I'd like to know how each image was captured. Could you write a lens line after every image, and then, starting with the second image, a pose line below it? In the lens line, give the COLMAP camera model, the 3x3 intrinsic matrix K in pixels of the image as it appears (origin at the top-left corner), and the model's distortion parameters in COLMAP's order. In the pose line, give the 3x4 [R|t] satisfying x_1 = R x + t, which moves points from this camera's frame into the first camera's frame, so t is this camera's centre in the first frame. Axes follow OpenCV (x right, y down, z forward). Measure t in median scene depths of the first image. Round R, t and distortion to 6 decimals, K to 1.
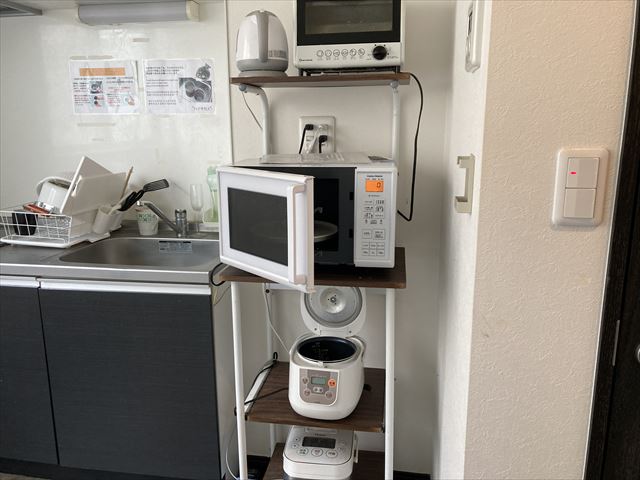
lens RADIAL K [[532.6, 0, 319.3], [0, 532.6, 238.0], [0, 0, 1]] dist [0.056240, -0.066235]
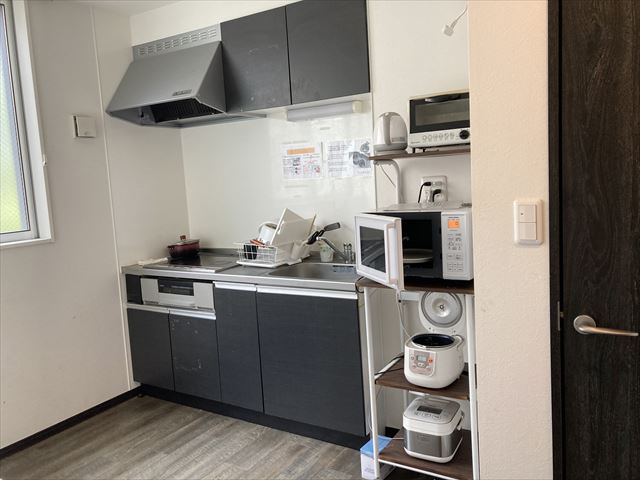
lens RADIAL K [[532.6, 0, 322.1], [0, 532.6, 240.3], [0, 0, 1]] dist [0.056240, -0.066235]
pose [[0.928876, 0.000929, -0.370390, 0.250728], [-0.030300, 0.996836, -0.073487, 0.054721], [0.369150, 0.079483, 0.925965, -0.411298]]
